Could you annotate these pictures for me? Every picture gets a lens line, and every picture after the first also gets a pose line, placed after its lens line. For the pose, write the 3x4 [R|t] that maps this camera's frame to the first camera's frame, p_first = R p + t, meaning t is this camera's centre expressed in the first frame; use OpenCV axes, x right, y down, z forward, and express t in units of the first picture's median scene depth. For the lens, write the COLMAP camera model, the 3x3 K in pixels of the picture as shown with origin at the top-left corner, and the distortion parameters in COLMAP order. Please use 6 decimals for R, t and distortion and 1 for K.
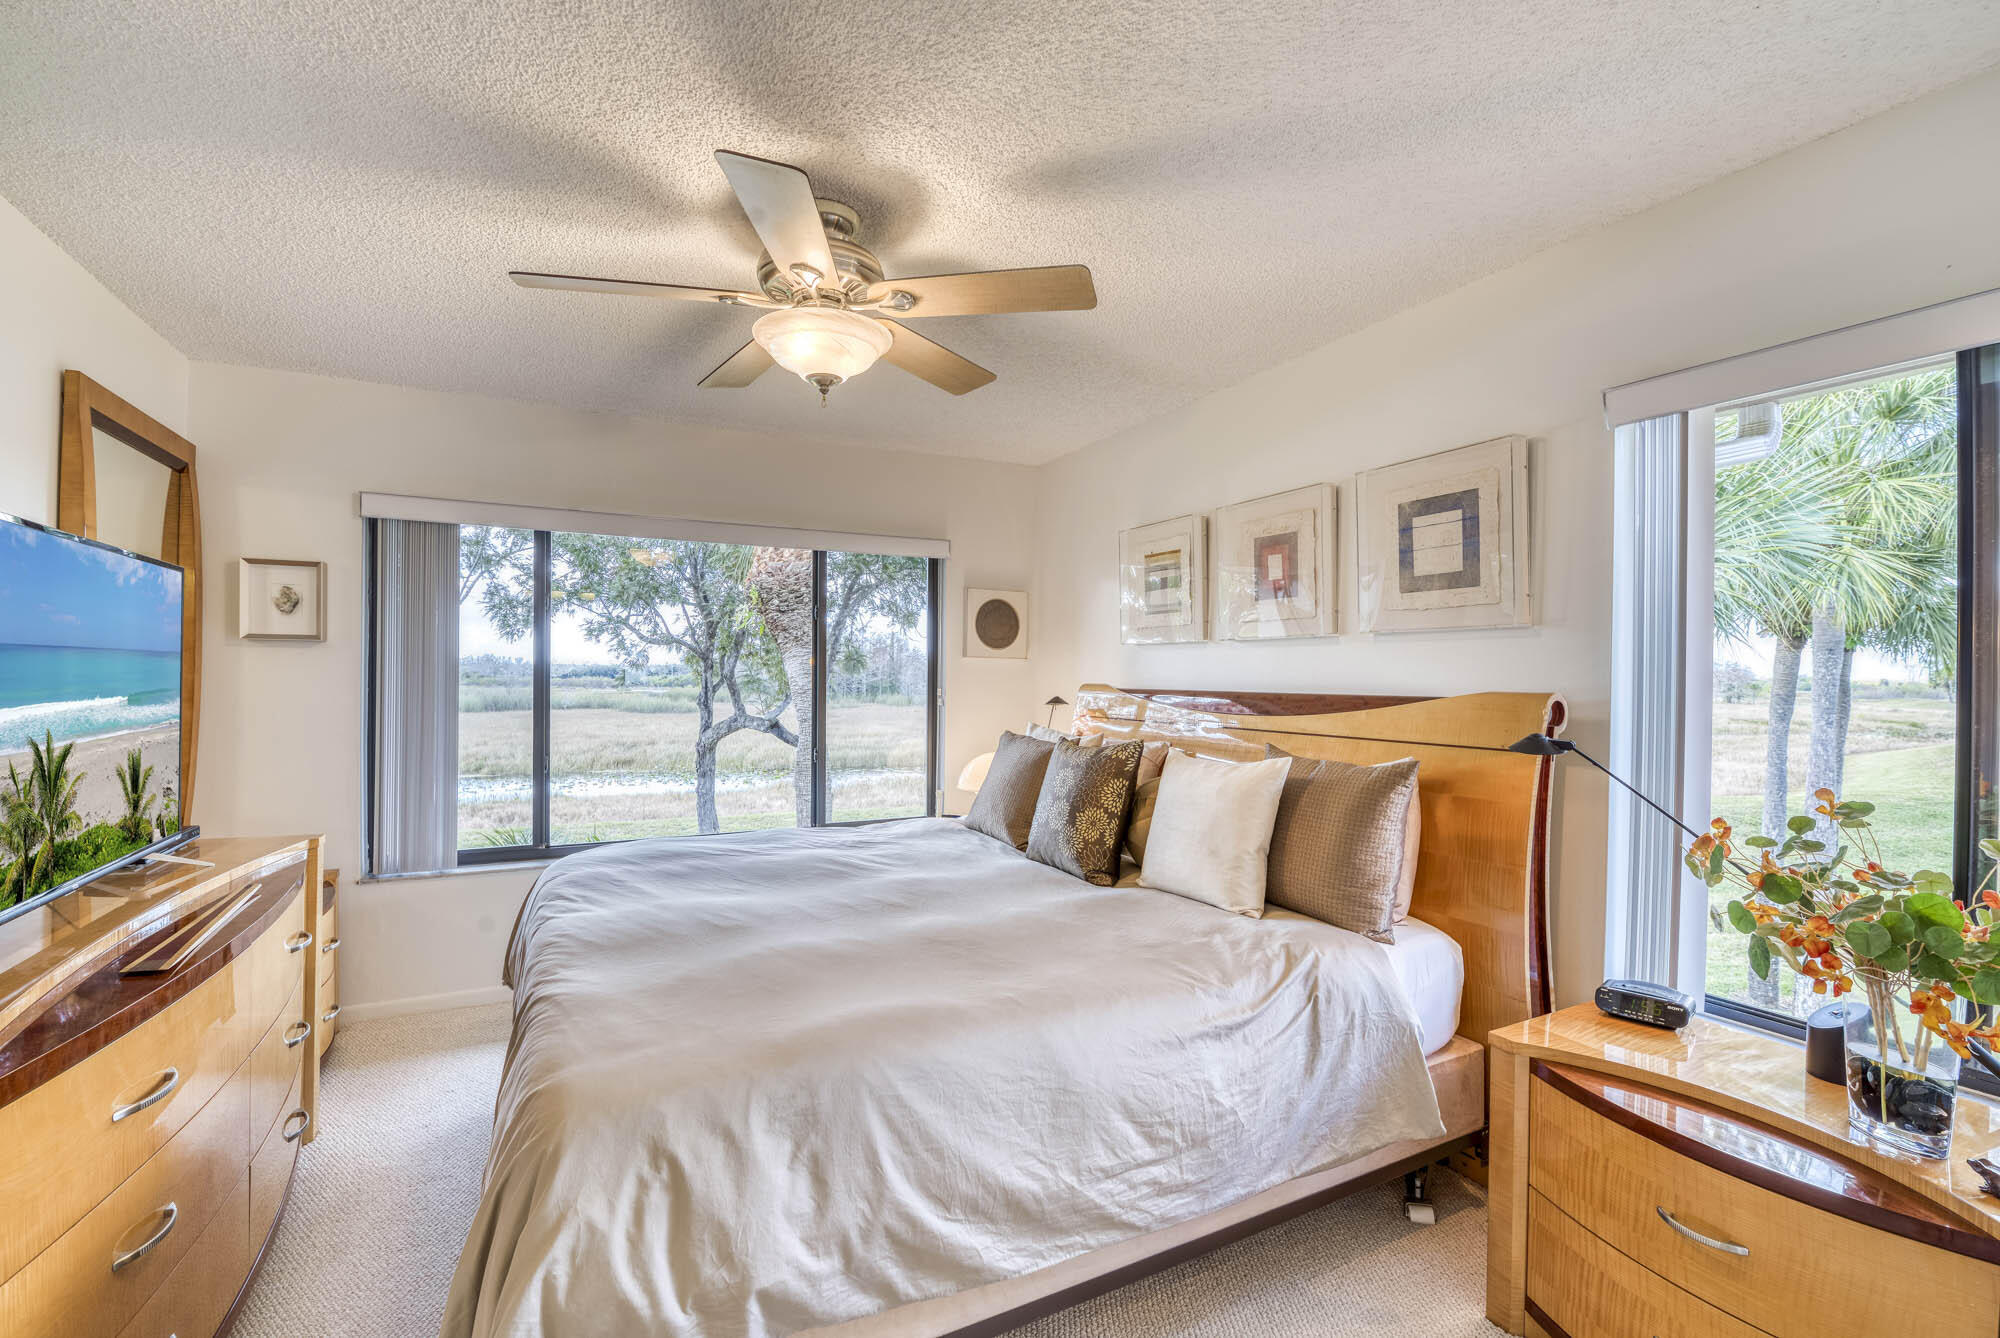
lens RADIAL K [[866.8, 0, 992.4], [0, 866.8, 678.5], [0, 0, 1]] dist [-0.009831, -0.004614]
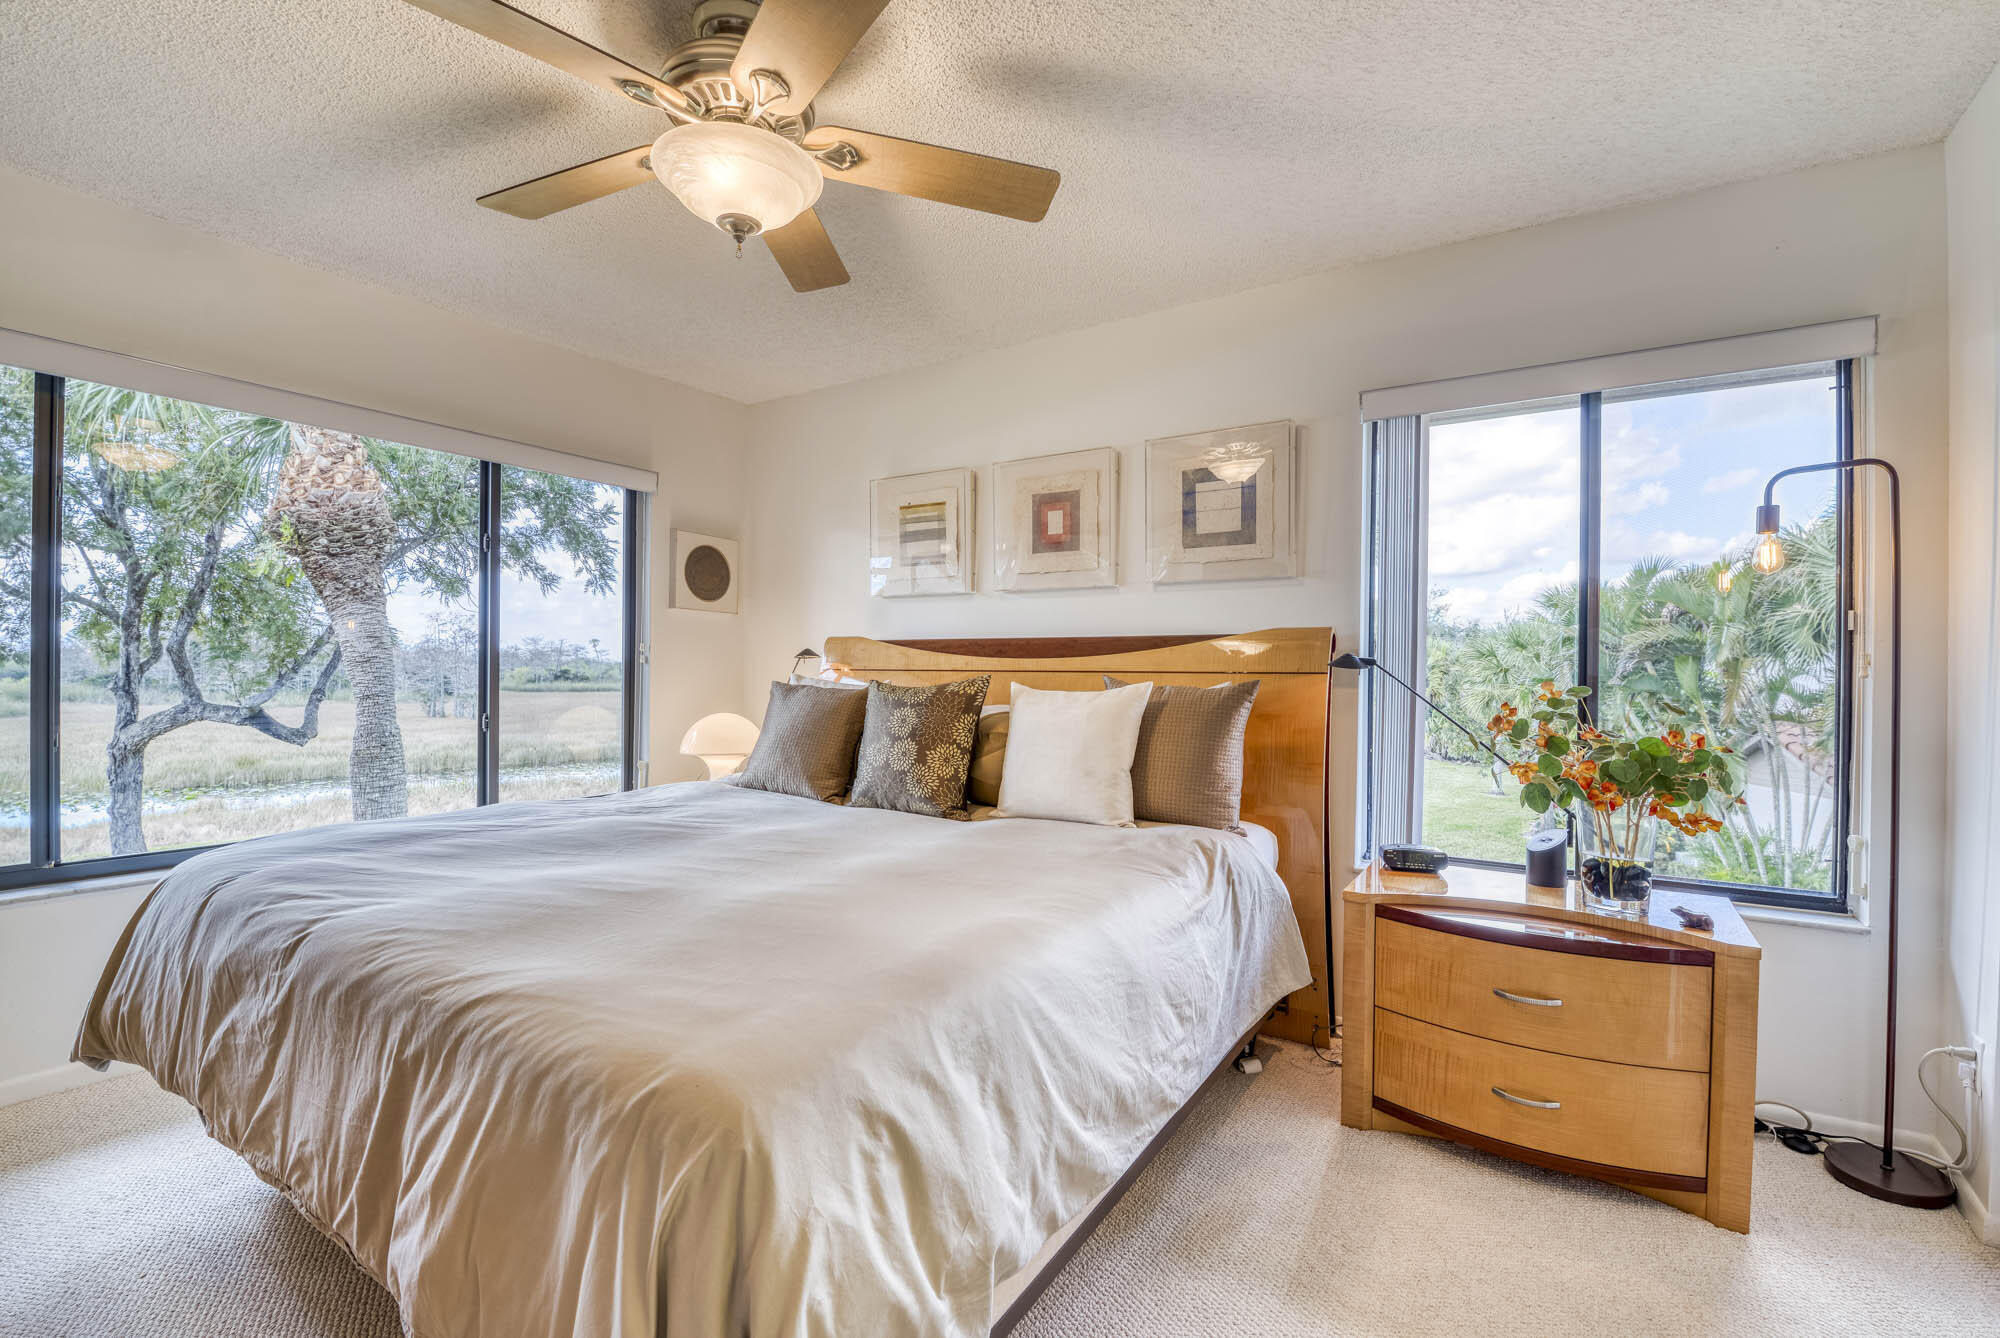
lens RADIAL K [[866.8, 0, 1002.4], [0, 866.8, 678.7], [0, 0, 1]] dist [-0.009831, -0.004614]
pose [[0.861434, 0.000273, 0.507869, -0.353642], [-0.003507, 0.999979, 0.005409, 0.076326], [-0.507857, -0.006441, 0.861417, 0.138528]]
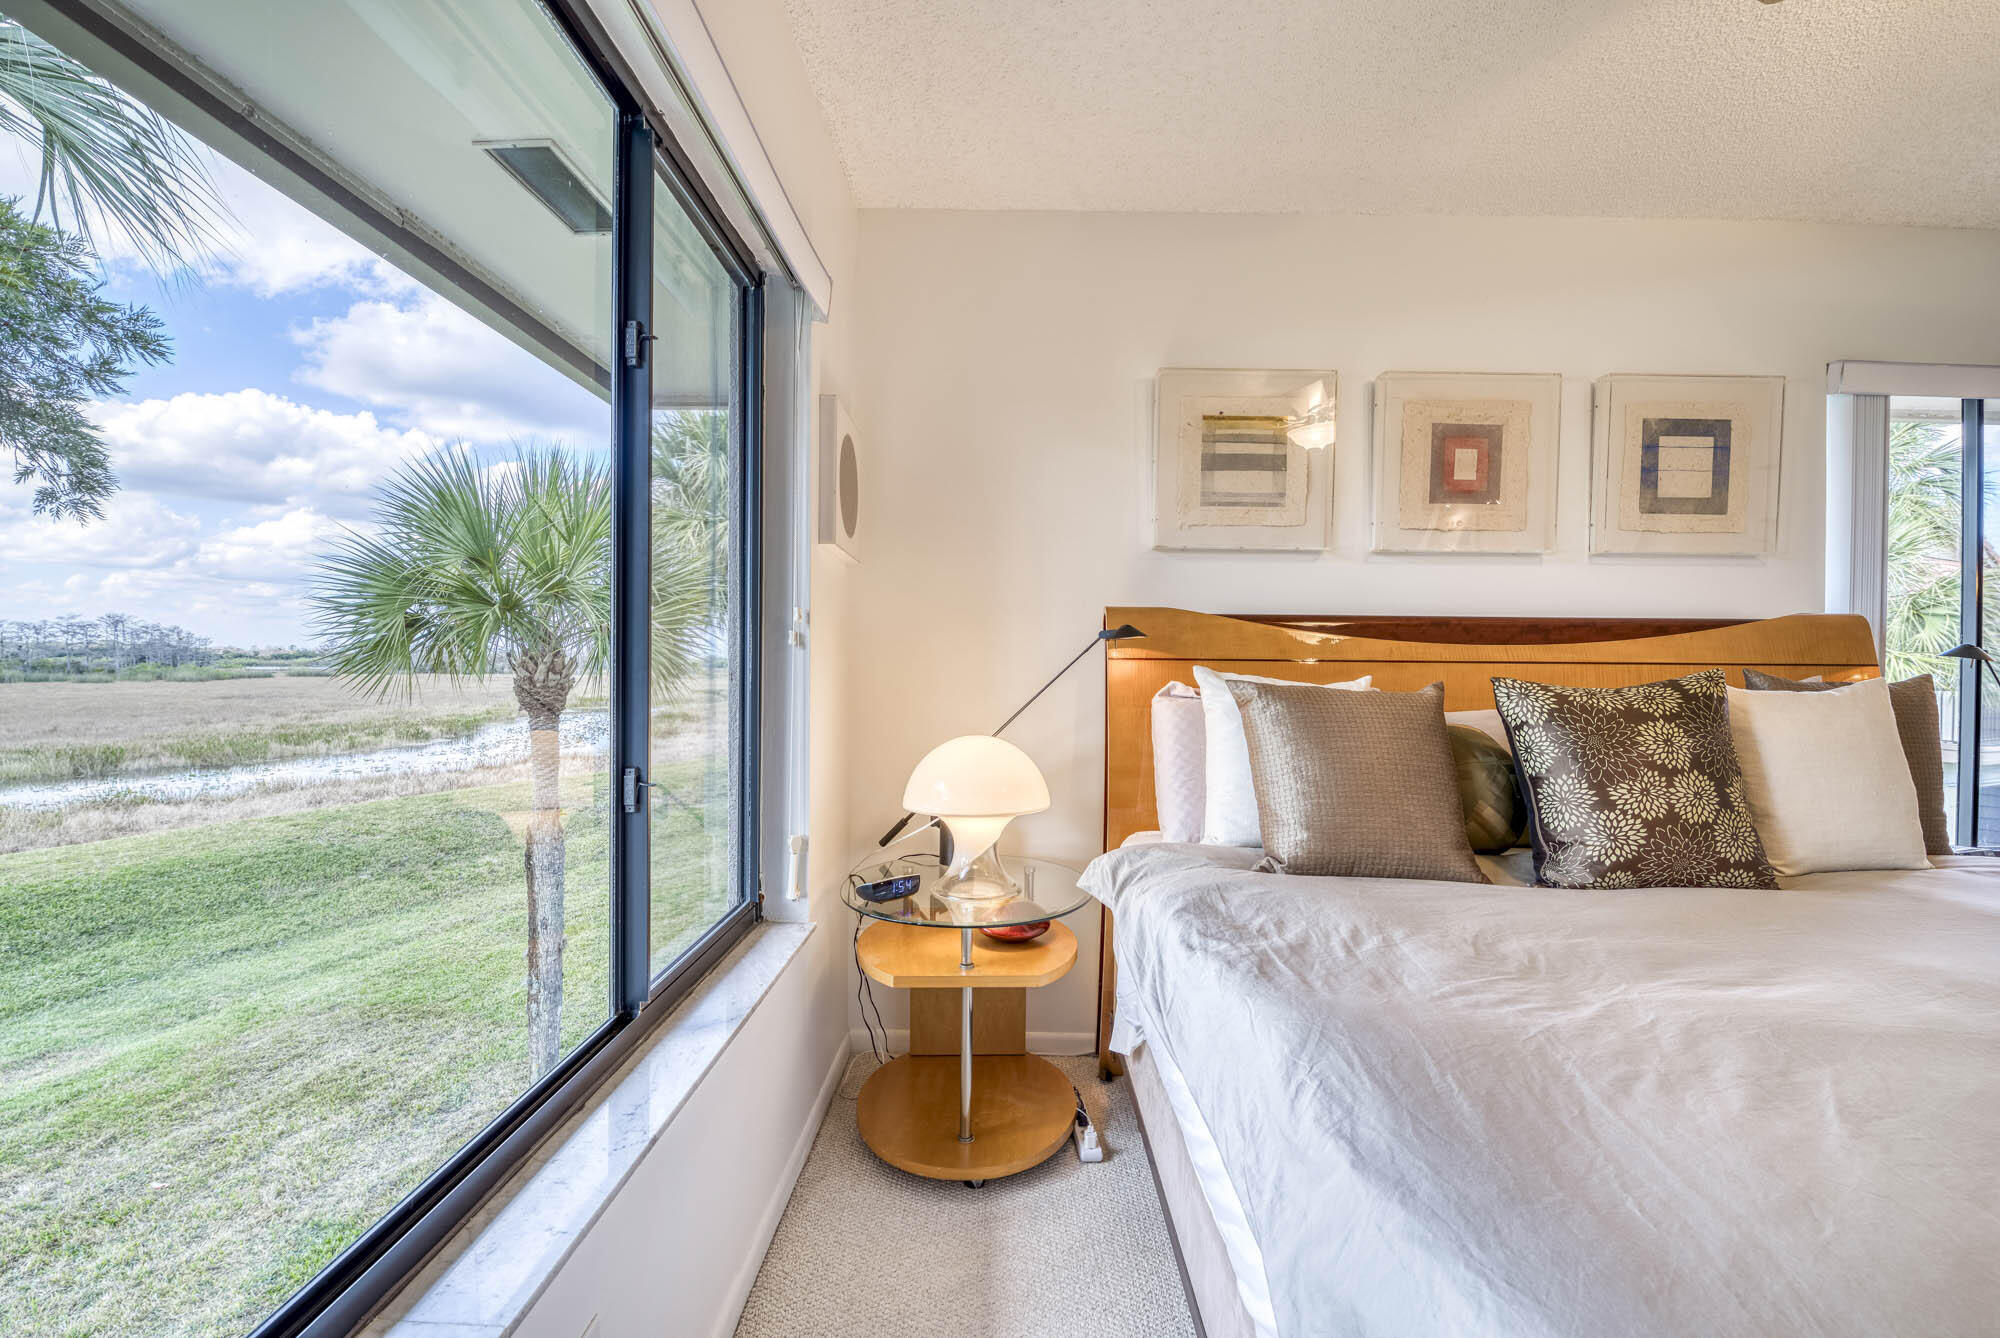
lens RADIAL K [[866.8, 0, 1012.0], [0, 866.8, 675.1], [0, 0, 1]] dist [-0.009831, -0.004614]
pose [[0.452214, -0.017422, 0.891739, -0.757970], [-0.001876, 0.999788, 0.020484, 0.067789], [-0.891907, -0.010936, 0.452086, 1.302395]]
